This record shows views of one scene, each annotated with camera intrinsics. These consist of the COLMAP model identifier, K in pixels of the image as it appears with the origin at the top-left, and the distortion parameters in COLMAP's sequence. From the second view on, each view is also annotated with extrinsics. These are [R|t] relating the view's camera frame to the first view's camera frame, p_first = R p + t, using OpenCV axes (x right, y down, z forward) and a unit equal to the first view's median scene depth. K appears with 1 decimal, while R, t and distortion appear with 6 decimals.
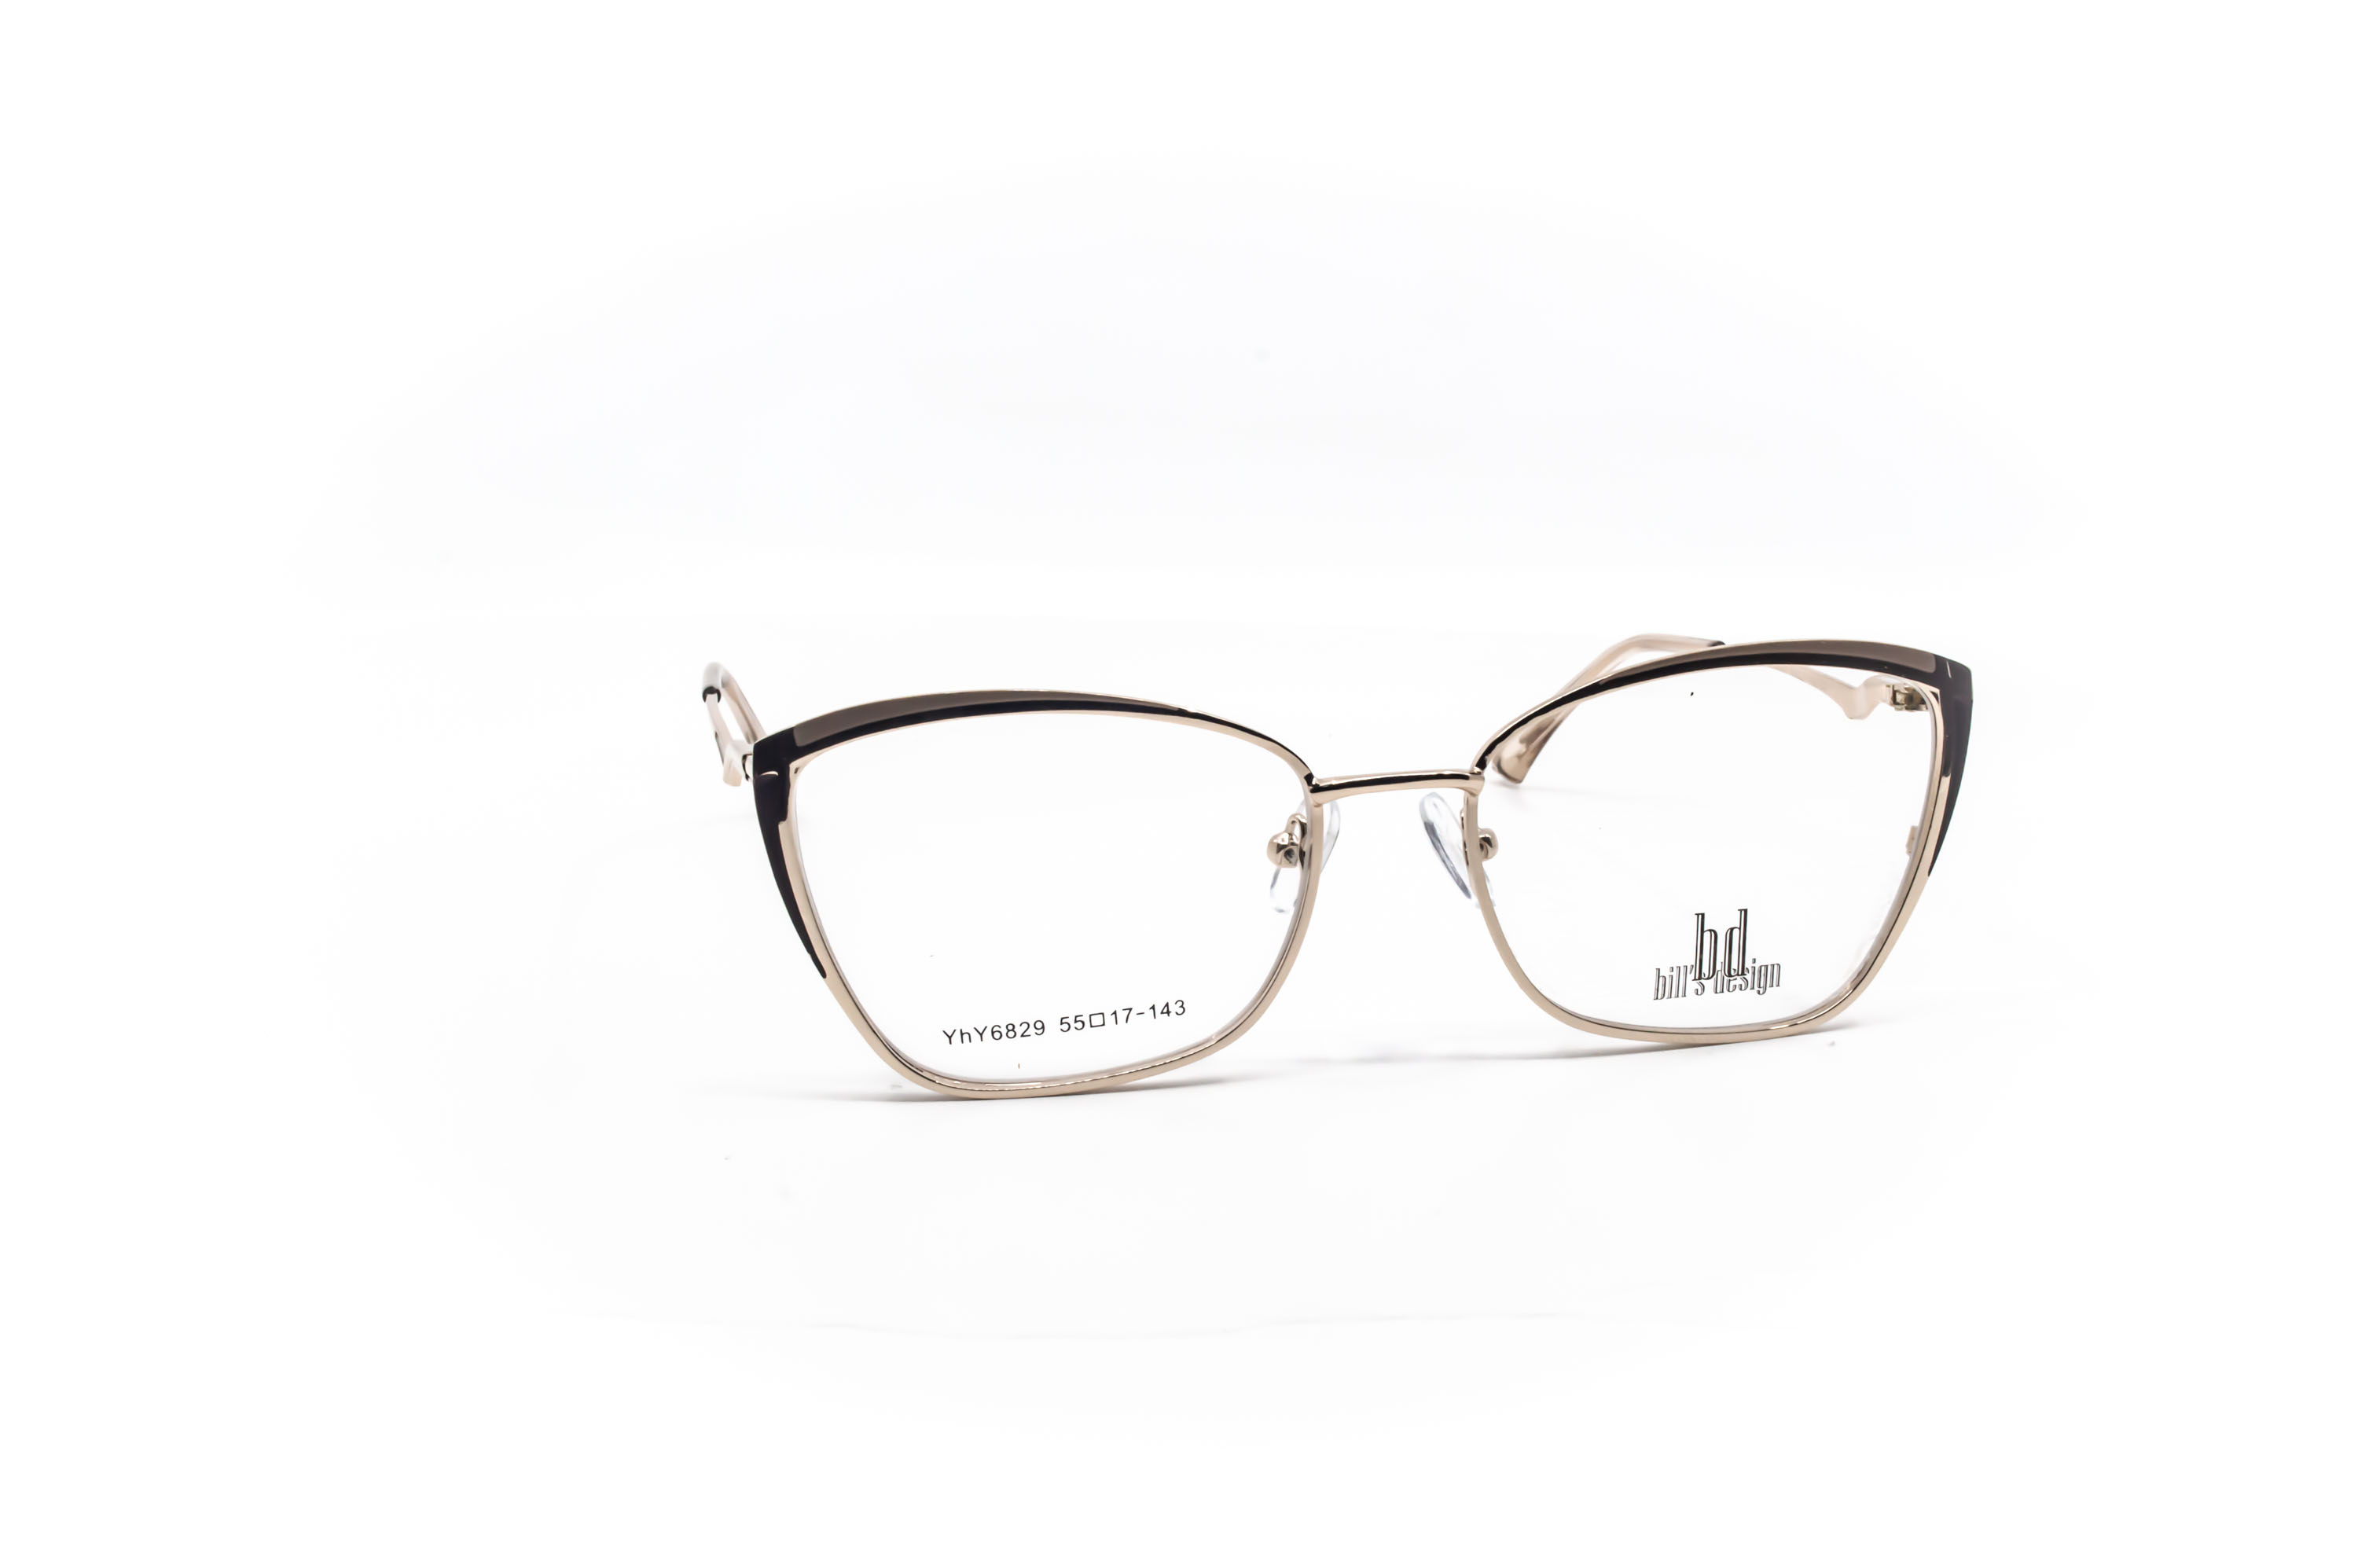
lens RADIAL K [[3168.1, 0, 1179.0], [0, 3168.1, 784.0], [0, 0, 1]] dist [-0.020645, 0.009384]
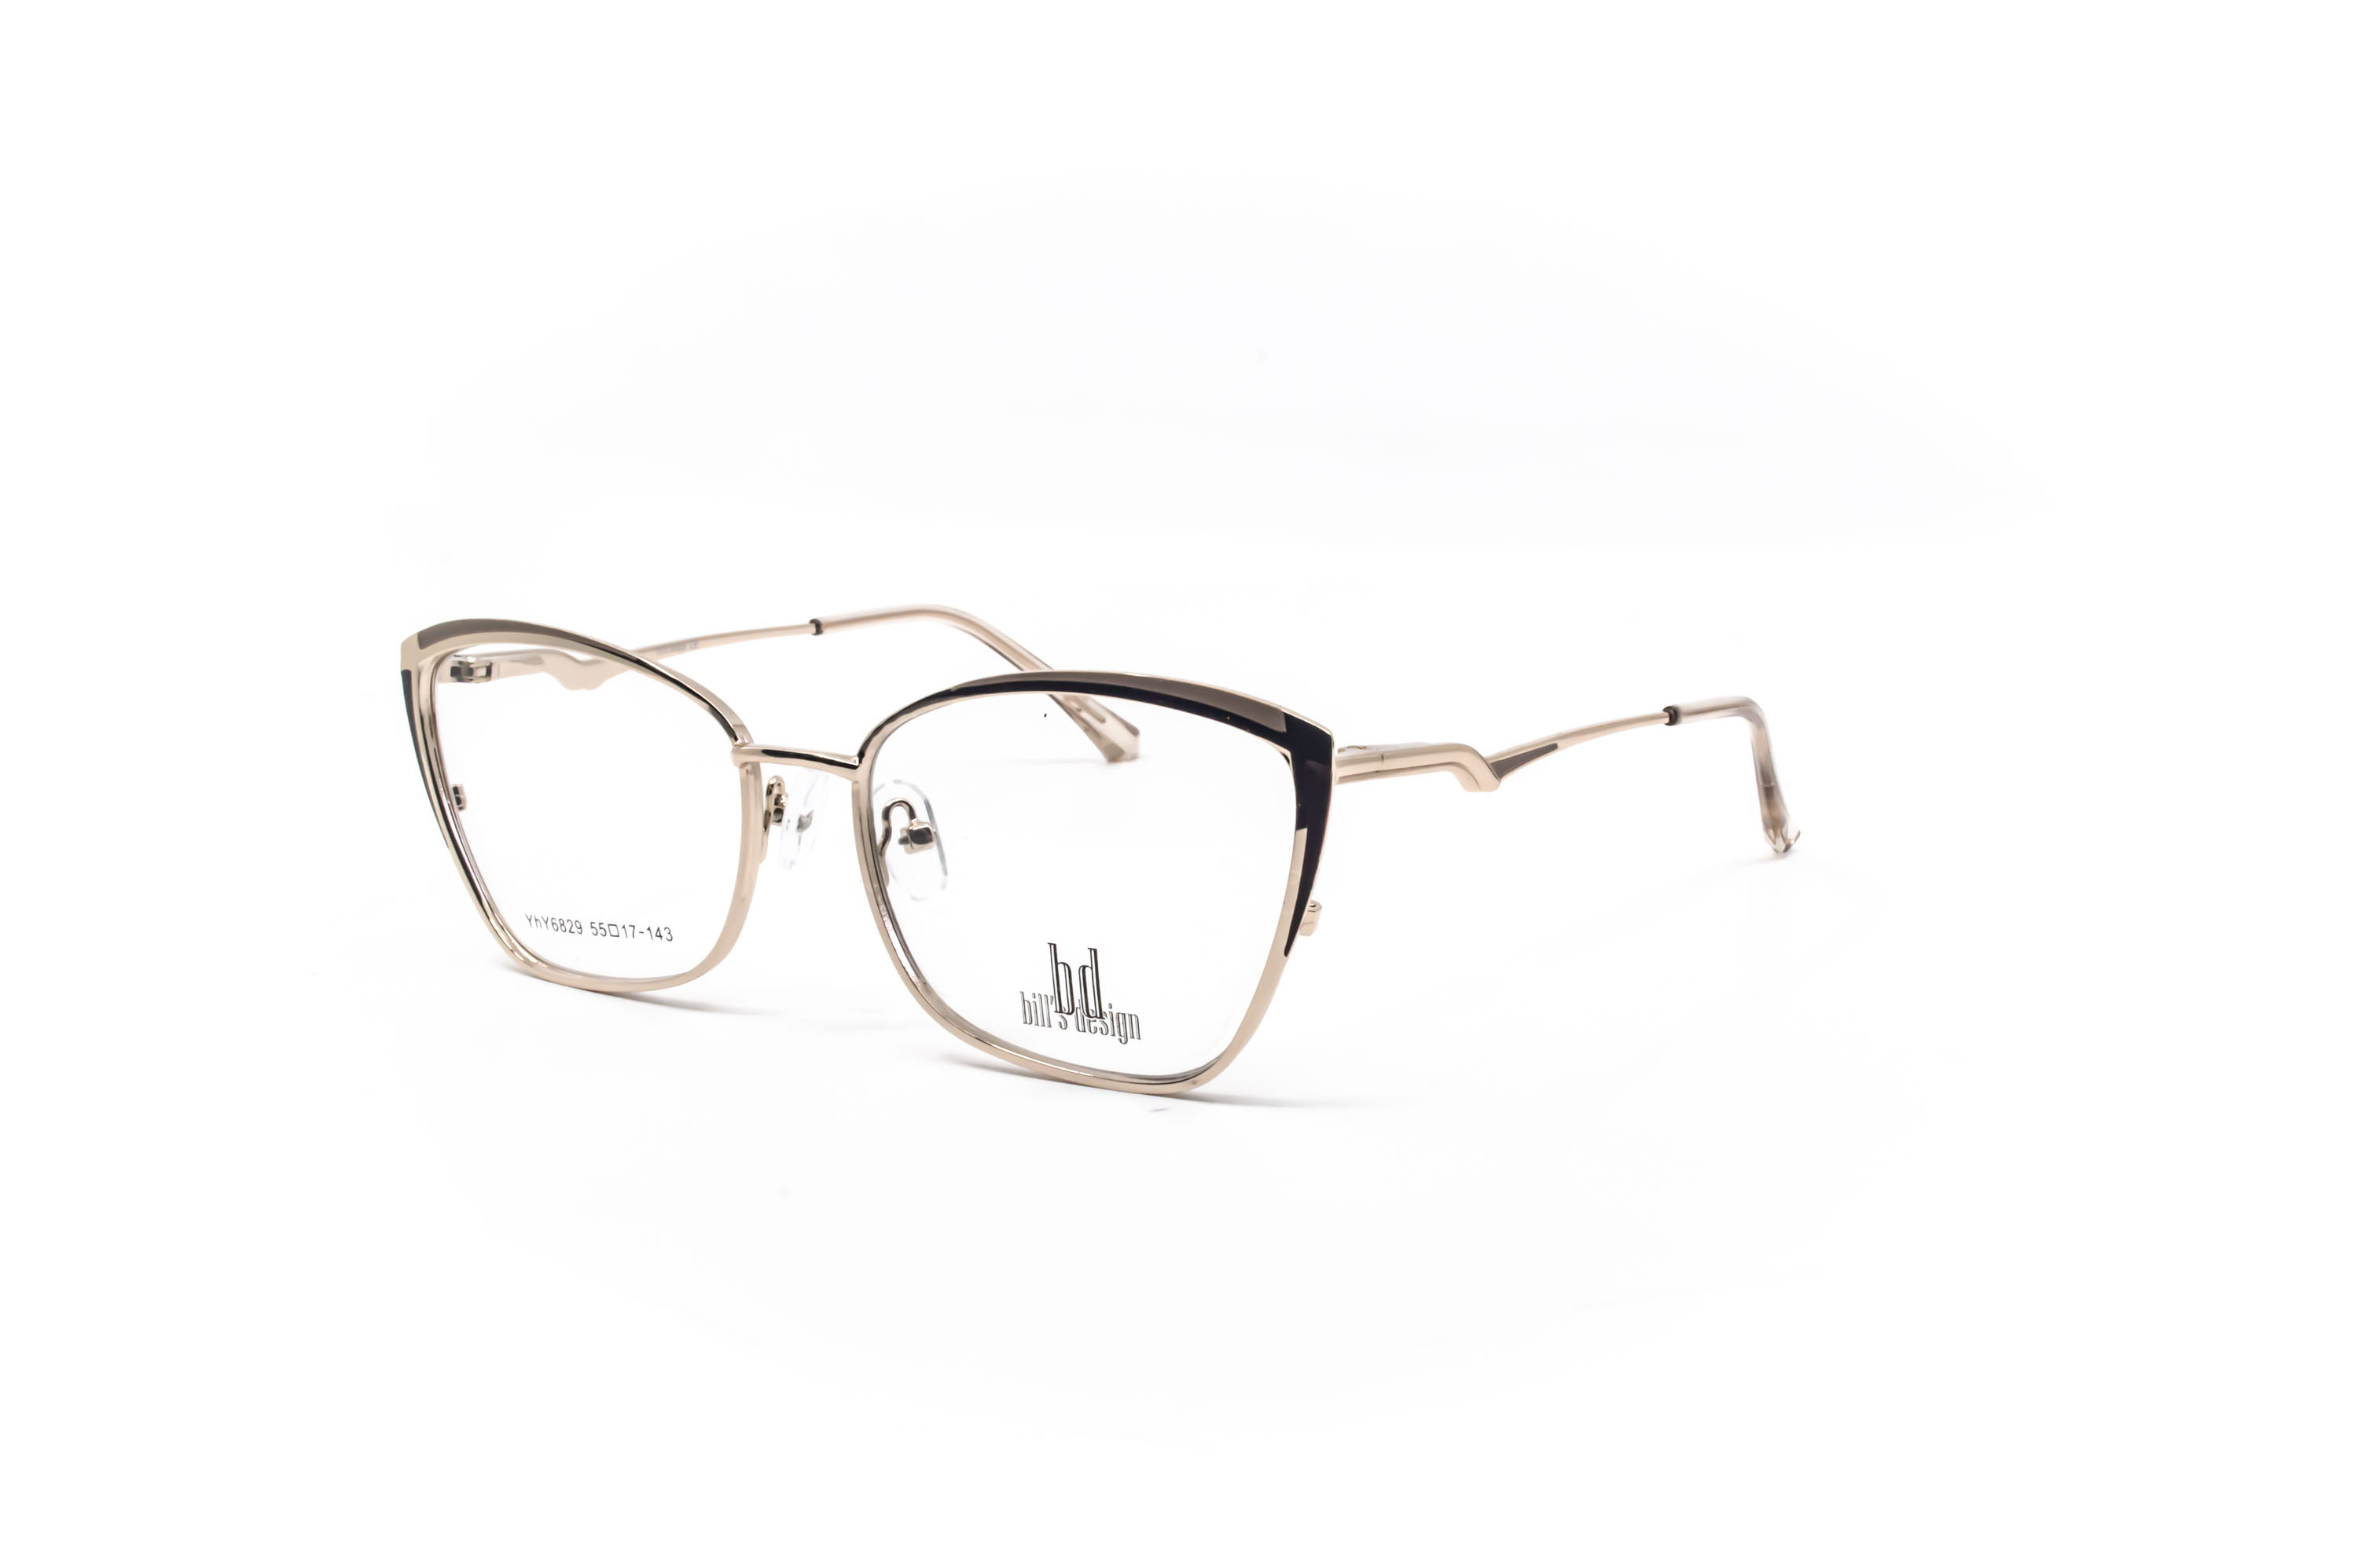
lens RADIAL K [[3168.1, 0, 1179.0], [0, 3168.1, 784.0], [0, 0, 1]] dist [-0.020645, 0.009384]
pose [[0.701522, 0.150765, -0.696517, 0.866328], [-0.144851, 0.987129, 0.067777, -0.079102], [0.697771, 0.053344, 0.714332, 0.336825]]
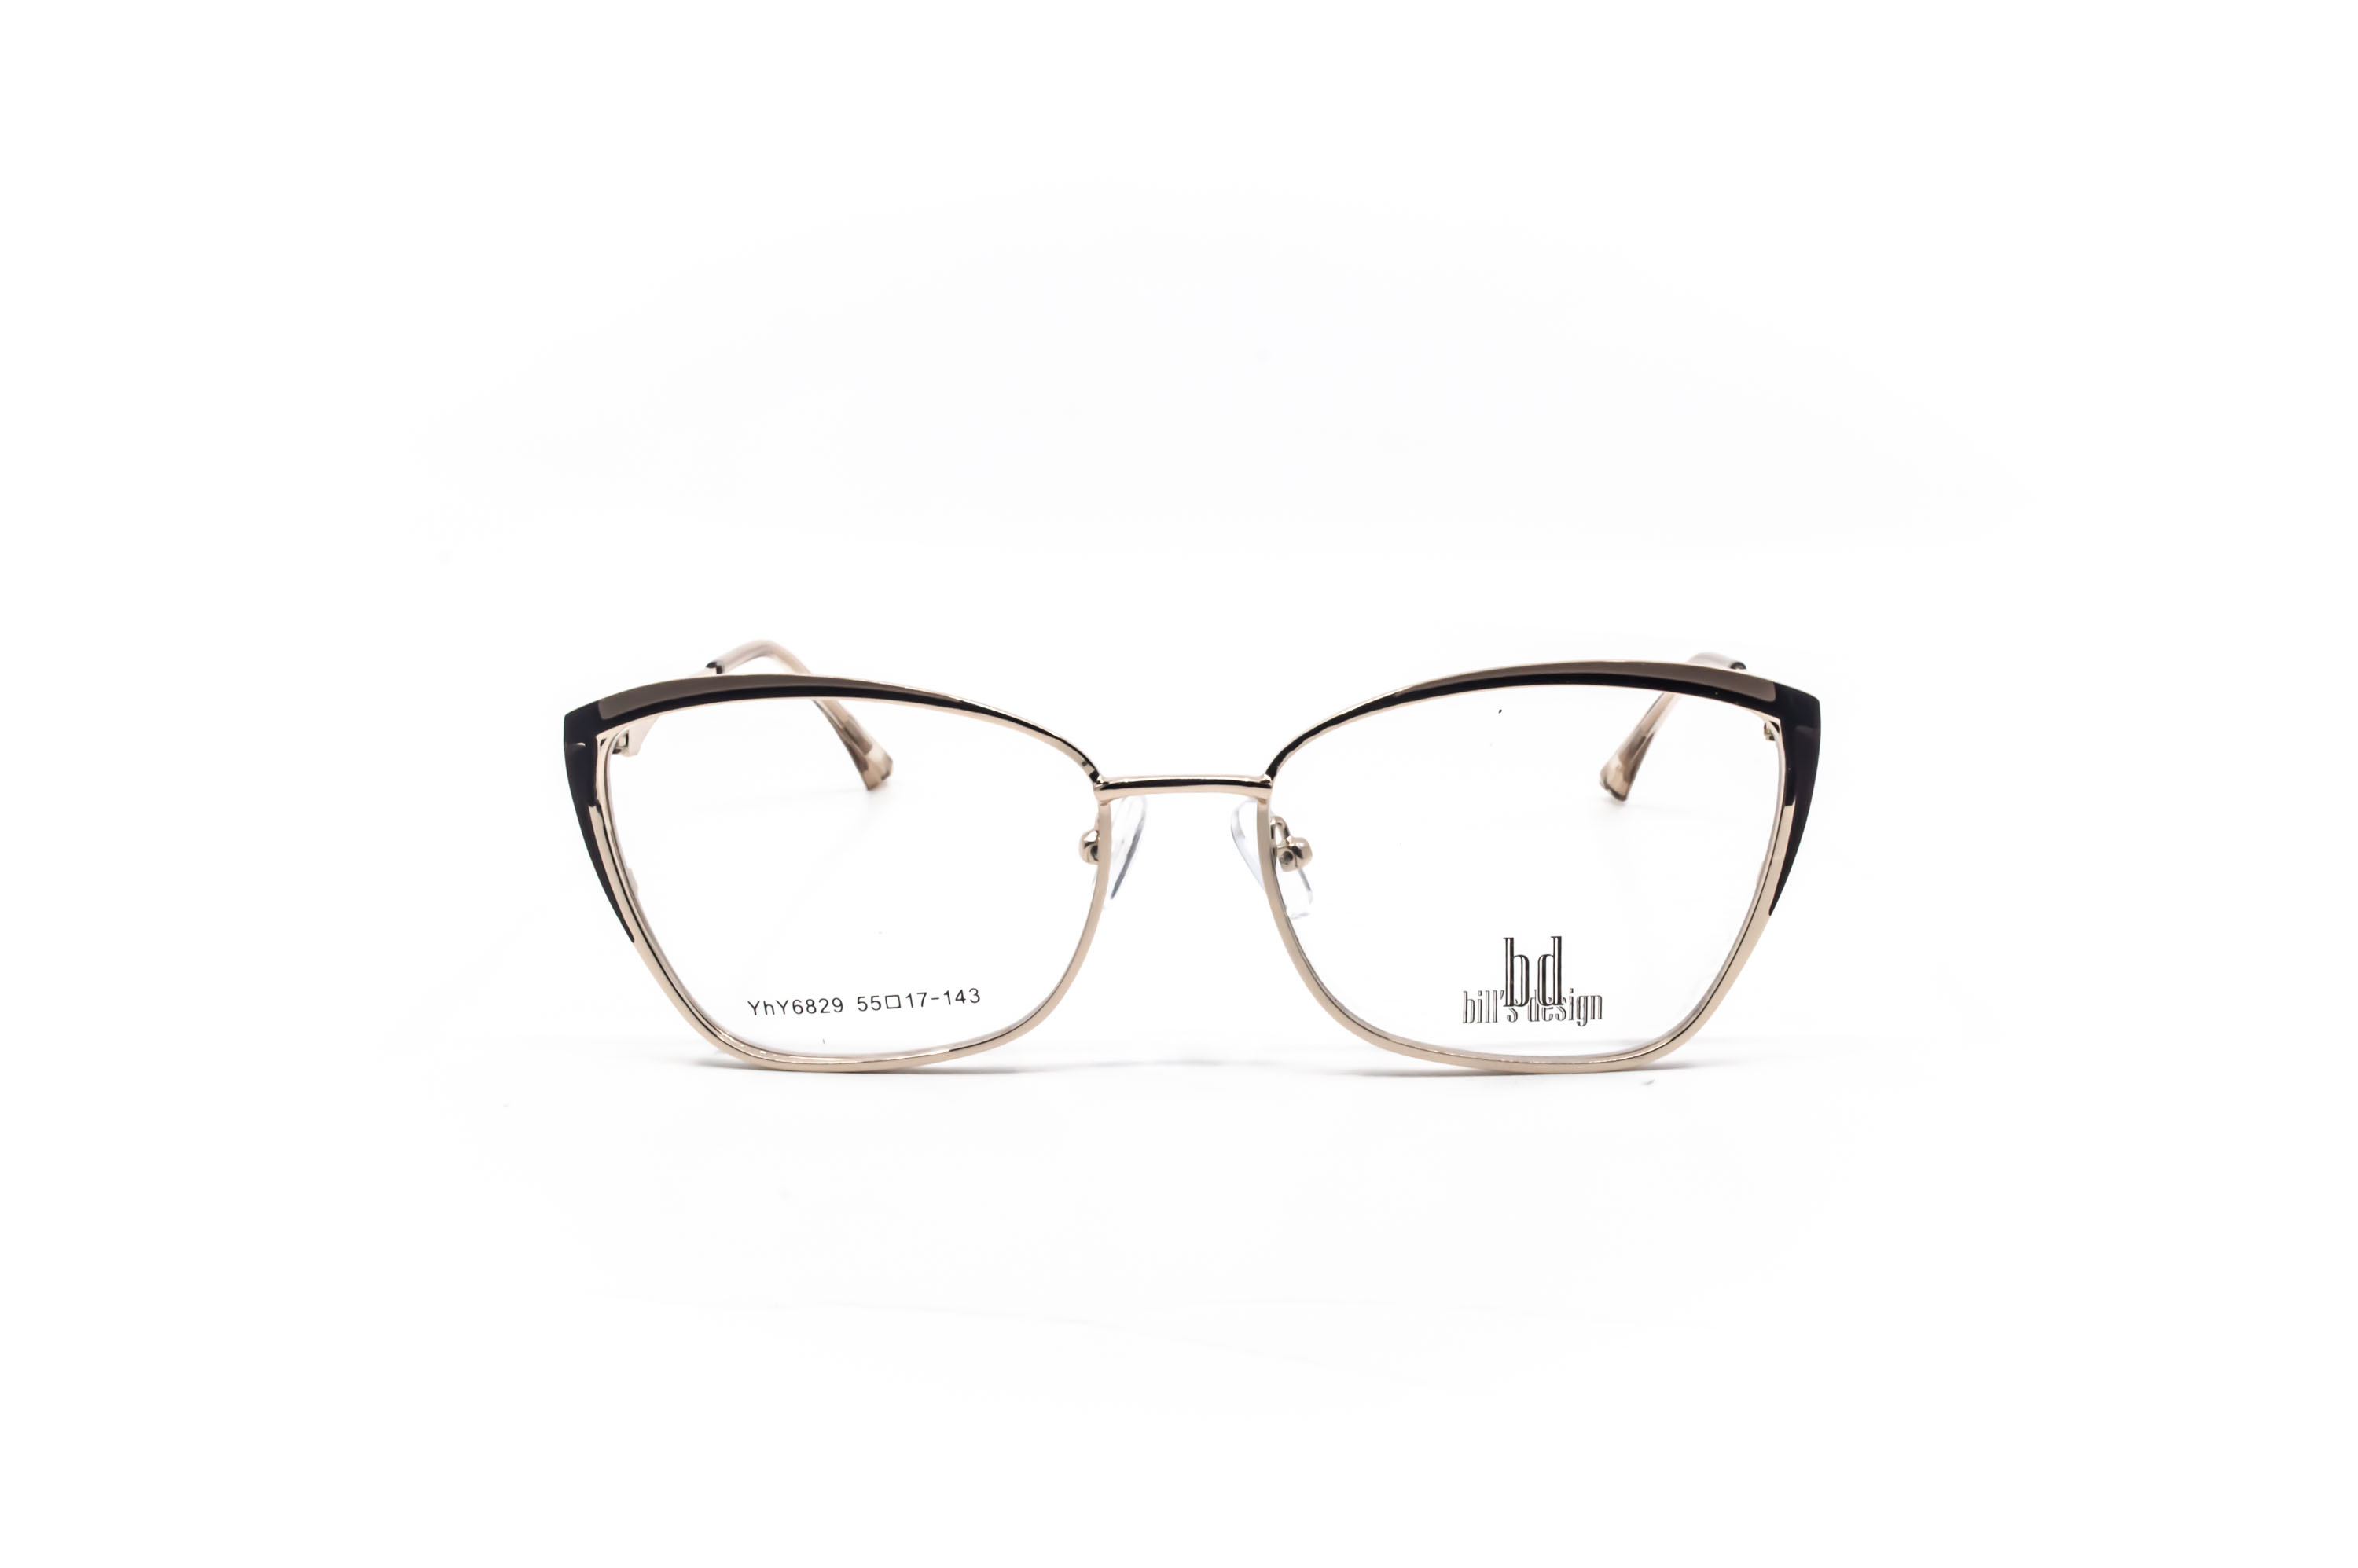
lens RADIAL K [[3168.1, 0, 1179.0], [0, 3168.1, 784.0], [0, 0, 1]] dist [-0.020645, 0.009384]
pose [[0.965250, 0.054143, -0.255657, 0.315815], [-0.053310, 0.998526, 0.010193, -0.010819], [0.255832, 0.003790, 0.966714, 0.035037]]
